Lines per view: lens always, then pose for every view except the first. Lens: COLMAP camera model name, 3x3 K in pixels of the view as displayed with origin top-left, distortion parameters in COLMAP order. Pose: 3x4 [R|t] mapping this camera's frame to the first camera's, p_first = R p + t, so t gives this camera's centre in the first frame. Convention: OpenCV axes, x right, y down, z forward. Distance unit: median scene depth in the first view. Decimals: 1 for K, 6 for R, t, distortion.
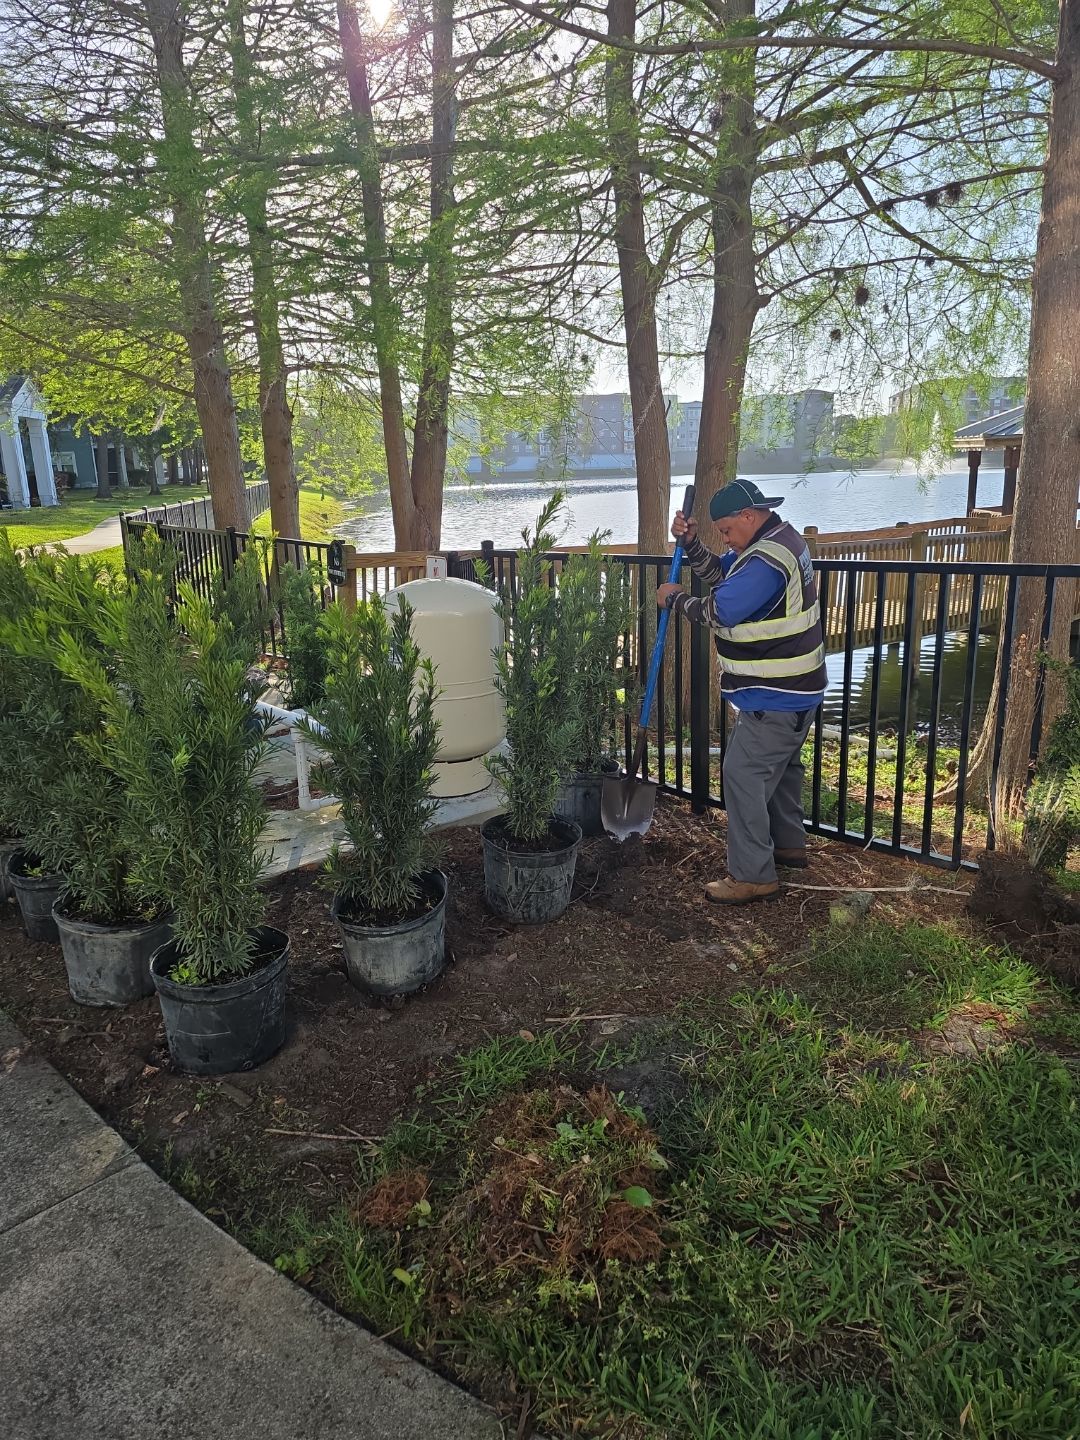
lens RADIAL K [[962.8, 0, 550.0], [0, 962.8, 721.2], [0, 0, 1]] dist [0.053295, -0.039090]
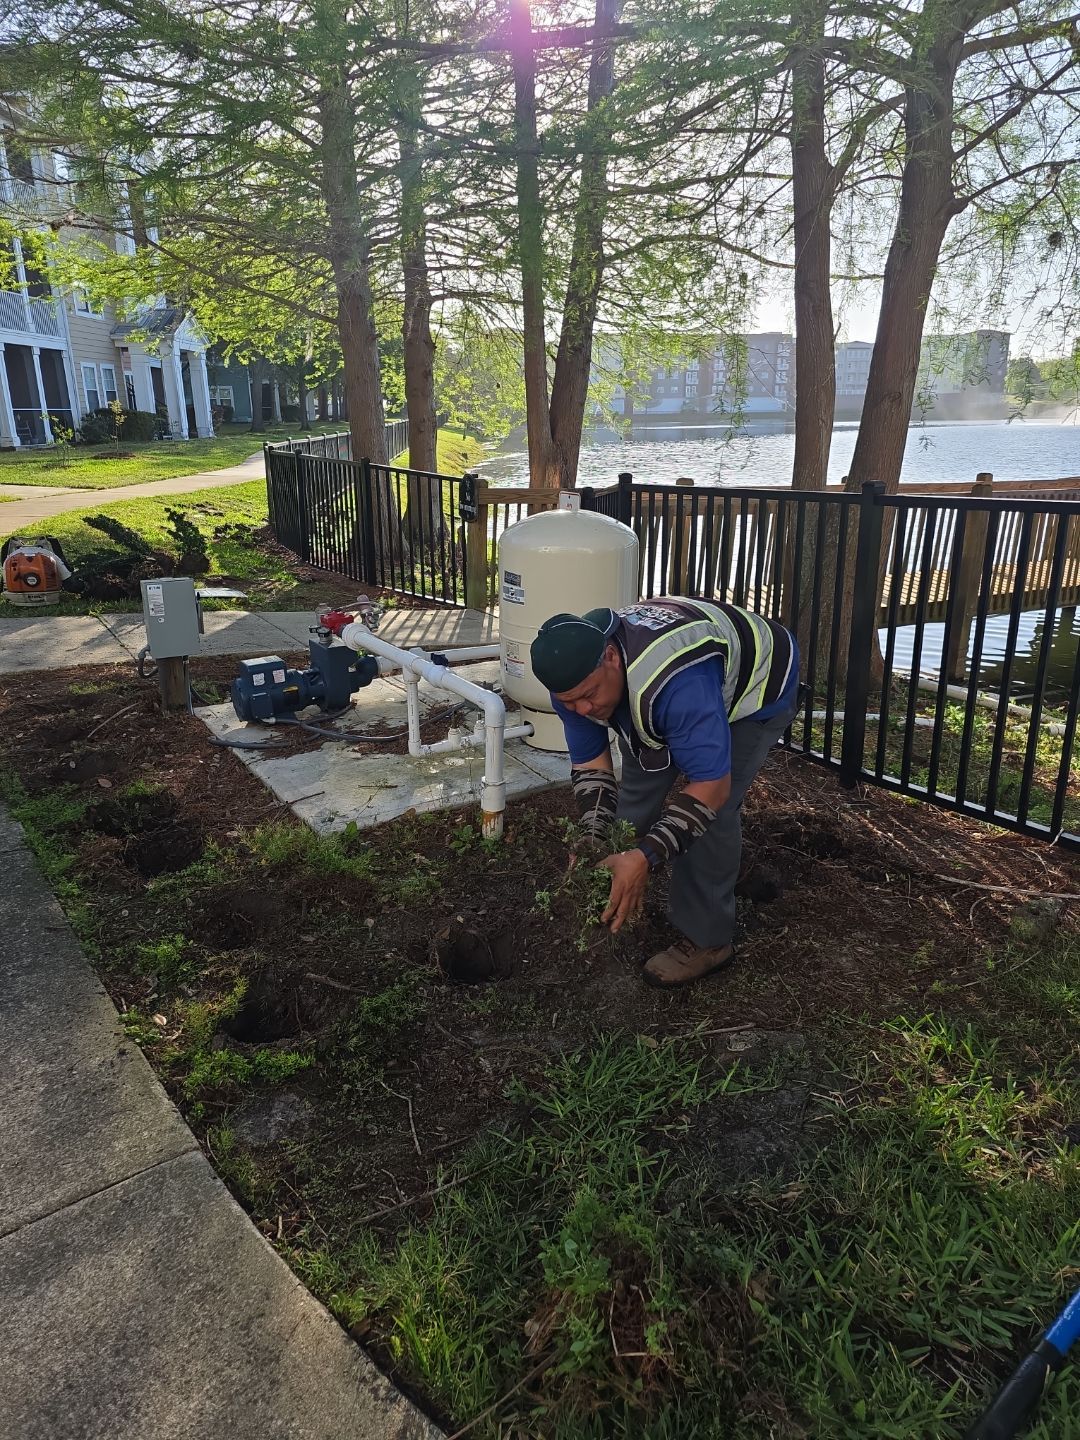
lens RADIAL K [[962.8, 0, 548.1], [0, 962.8, 716.8], [0, 0, 1]] dist [0.053295, -0.039090]
pose [[0.989629, 0.060465, -0.130301, -0.004118], [-0.053902, 0.997121, 0.053323, -0.001279], [0.133150, -0.045746, 0.990040, 0.059542]]
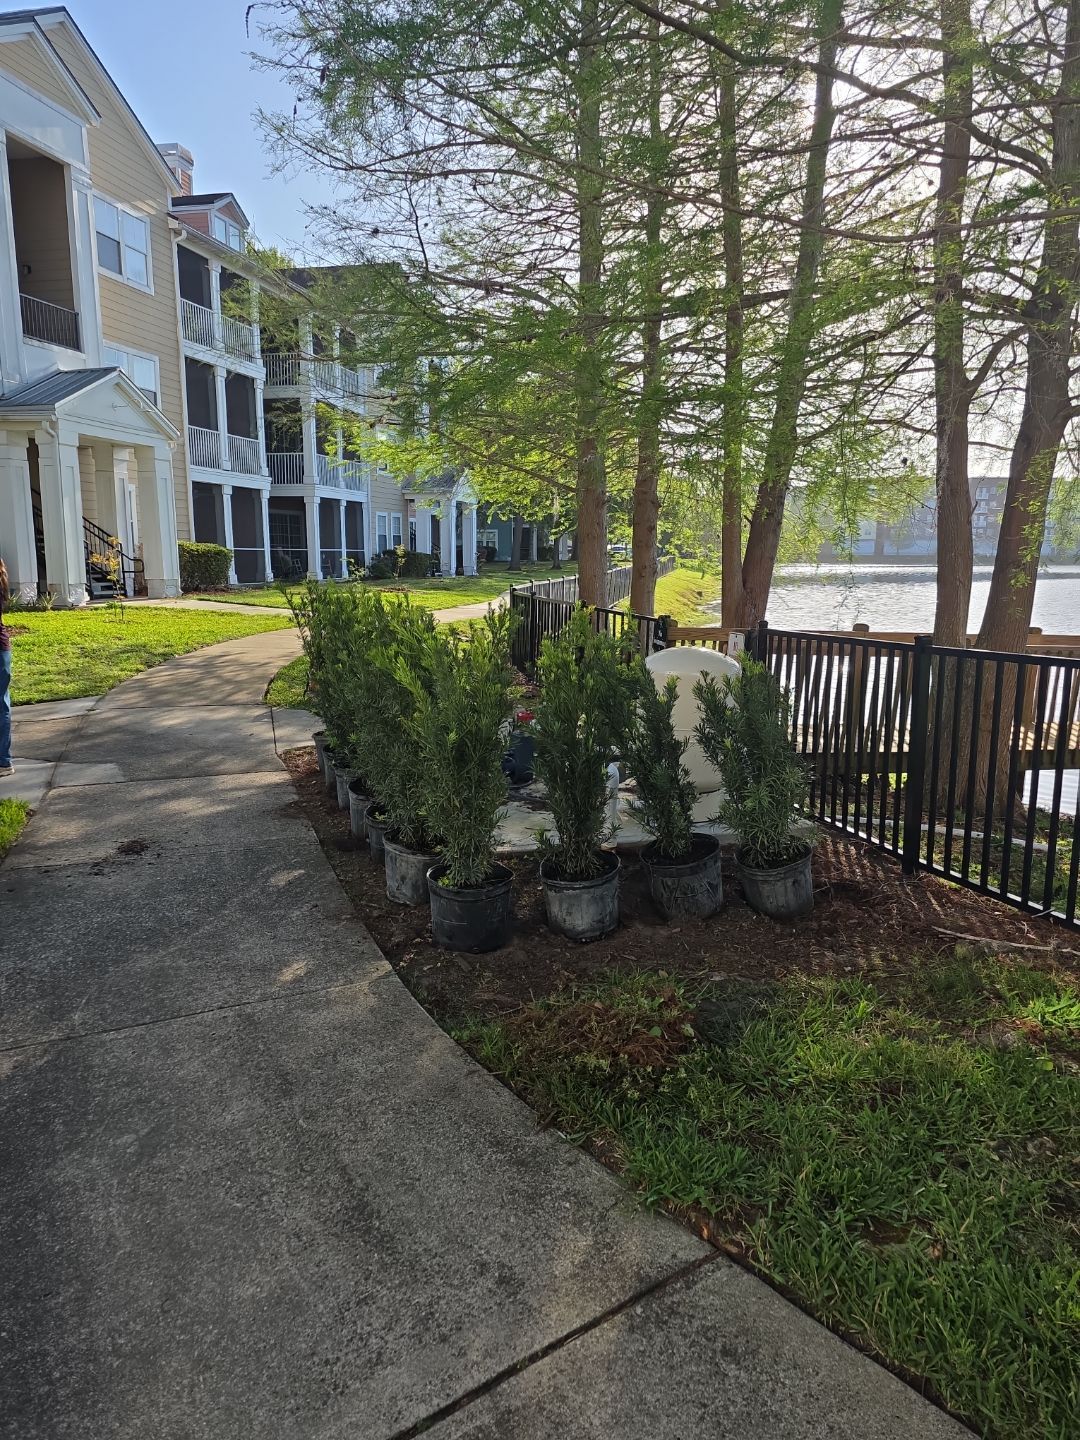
lens RADIAL K [[962.8, 0, 536.4], [0, 962.8, 718.9], [0, 0, 1]] dist [0.053295, -0.039090]
pose [[0.918963, 0.099189, -0.381665, 0.122190], [-0.129753, 0.990013, -0.055127, 0.026490], [0.372385, 0.100182, 0.922655, -0.149707]]
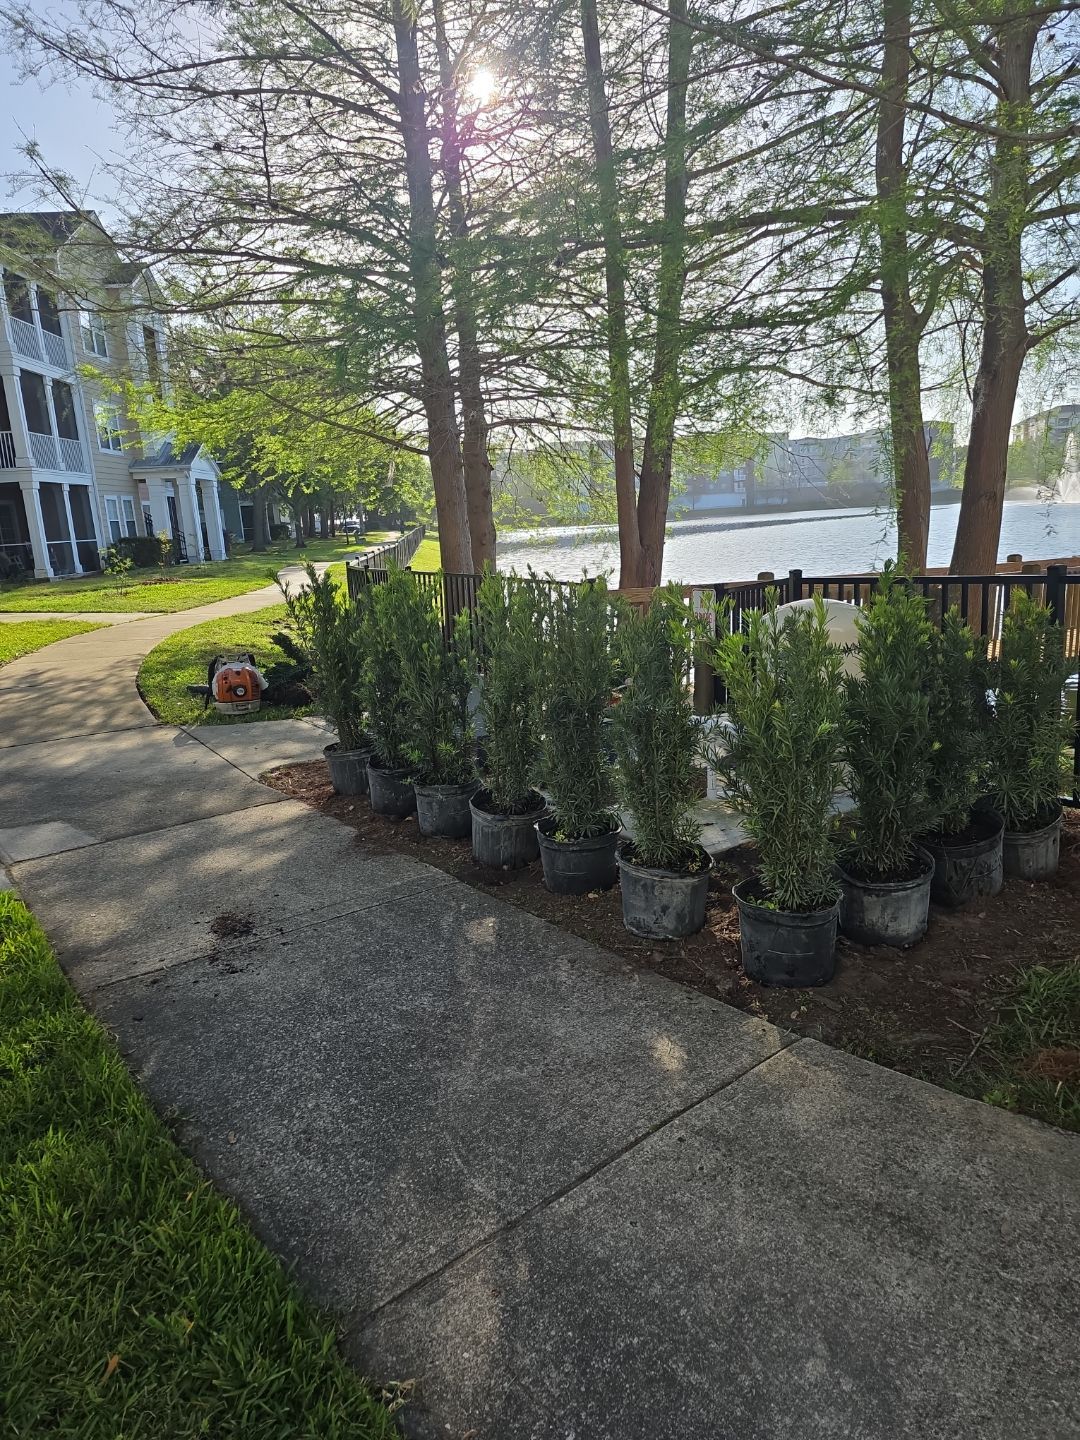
lens RADIAL K [[962.8, 0, 536.3], [0, 962.8, 740.3], [0, 0, 1]] dist [0.053295, -0.039090]
pose [[0.992938, -0.005803, -0.118490, -0.202882], [0.003016, 0.999715, -0.023692, 0.028355], [0.118594, 0.023168, 0.992673, -0.109897]]
